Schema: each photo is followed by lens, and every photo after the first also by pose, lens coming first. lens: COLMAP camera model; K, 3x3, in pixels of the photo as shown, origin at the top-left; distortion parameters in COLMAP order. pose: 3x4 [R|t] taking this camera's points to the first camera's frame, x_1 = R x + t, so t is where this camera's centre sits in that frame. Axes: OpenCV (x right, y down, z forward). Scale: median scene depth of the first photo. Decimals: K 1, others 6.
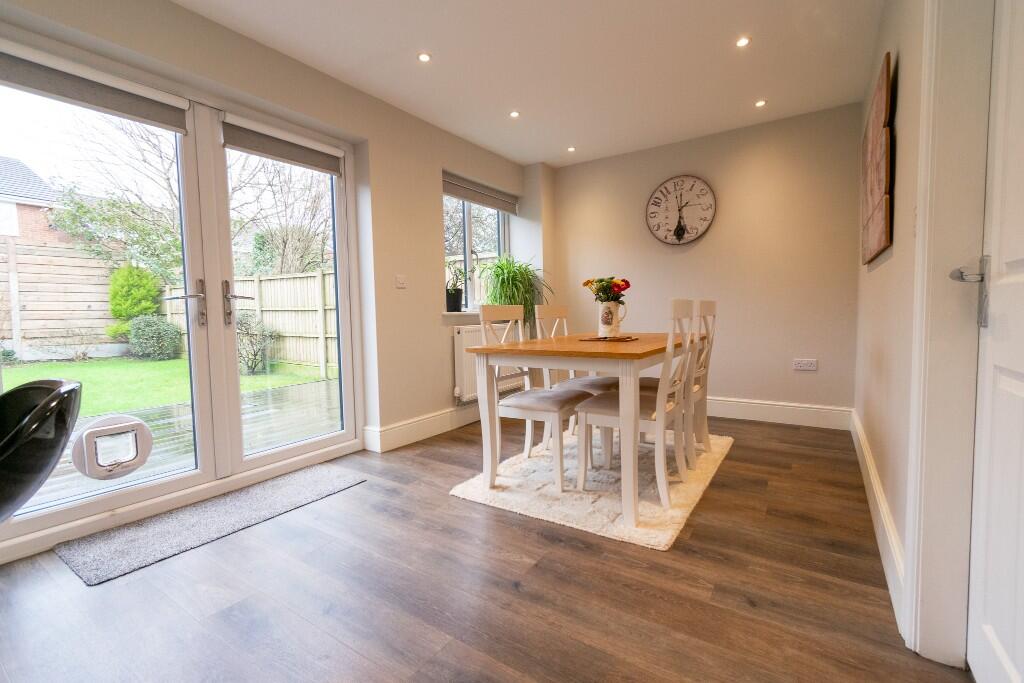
lens RADIAL K [[454.6, 0, 512.0], [0, 454.6, 341.5], [0, 0, 1]] dist [0.003572, -0.000180]
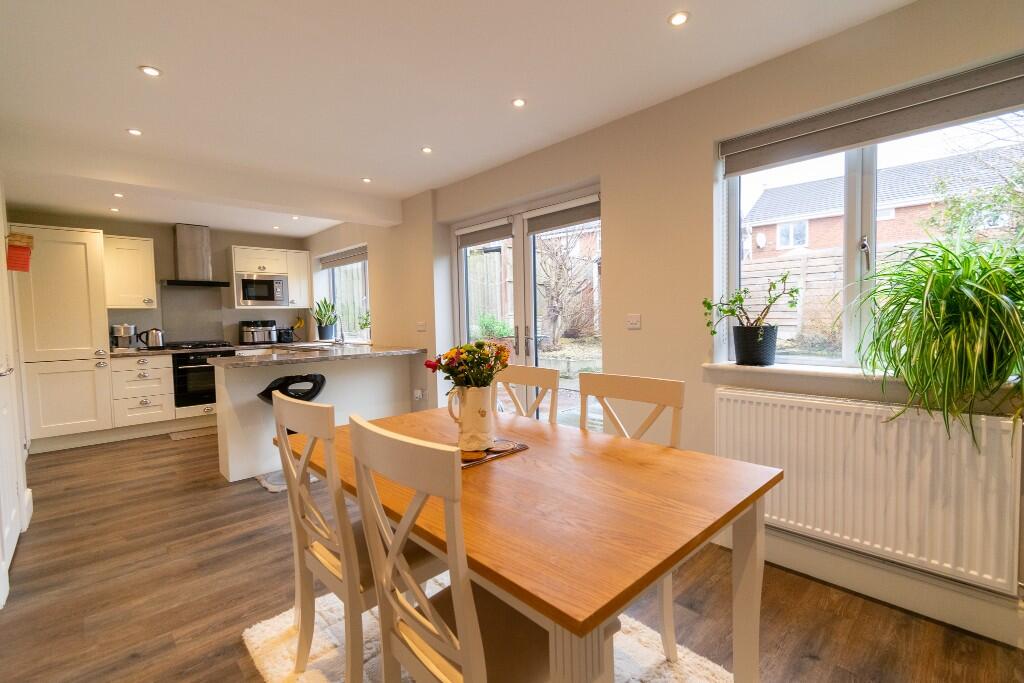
lens RADIAL K [[455.0, 0, 512.0], [0, 455.0, 341.5], [0, 0, 1]] dist [-0.002473, -0.000654]
pose [[-0.220890, 0.071099, -0.972704, 0.744384], [-0.041998, 0.995721, 0.082318, -0.184732], [0.974394, 0.059035, -0.216959, 1.156796]]
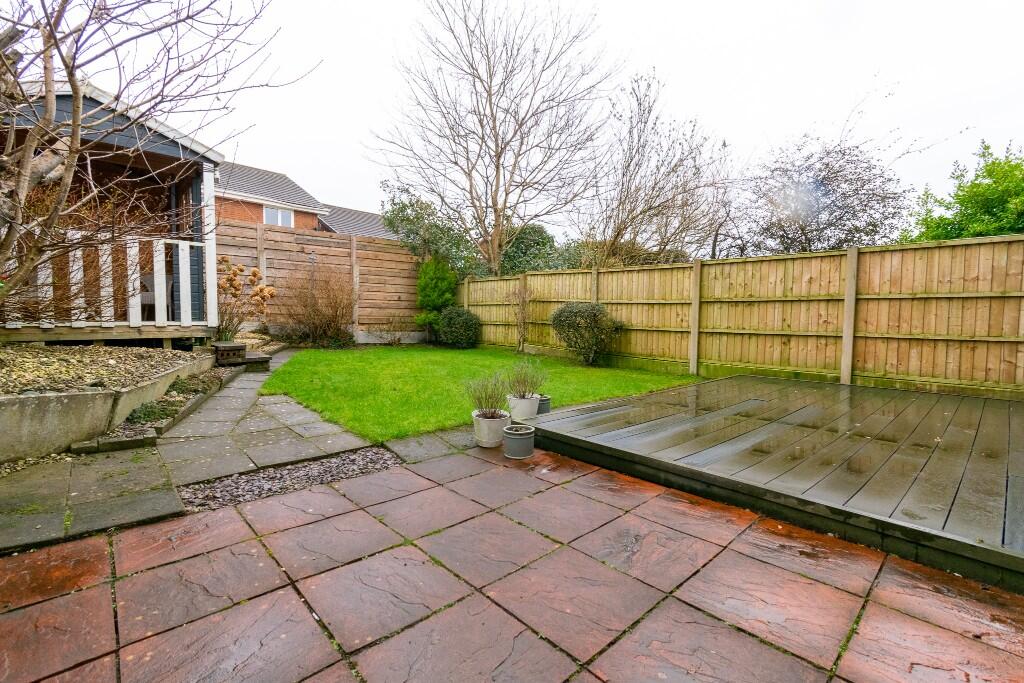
lens RADIAL K [[457.5, 0, 512.0], [0, 457.5, 341.5], [0, 0, 1]] dist [-0.002151, -0.000671]
pose [[0.970754, 0.042139, -0.236350, -1.528268], [-0.043897, 0.999034, -0.002182, 0.079888], [0.236030, 0.012493, 0.971665, -0.041790]]
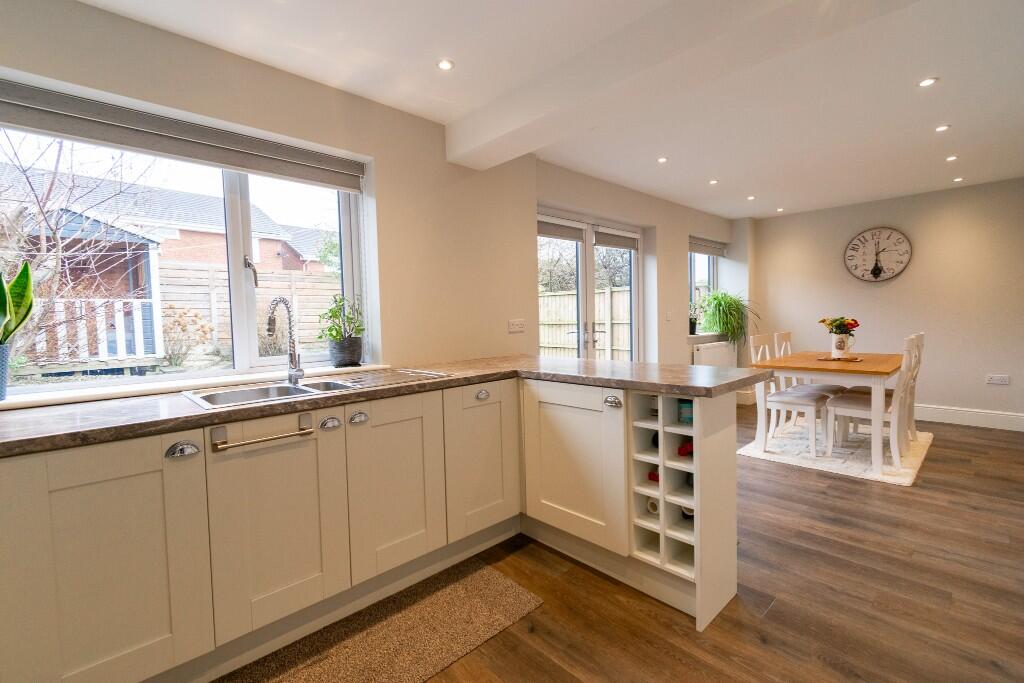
lens RADIAL K [[454.6, 0, 512.0], [0, 454.6, 341.5], [0, 0, 1]] dist [0.003572, -0.000180]
pose [[0.974849, 0.009837, -0.222648, -0.504240], [-0.010796, 0.999937, -0.003090, -0.047800], [0.222603, 0.005416, 0.974894, -0.691084]]
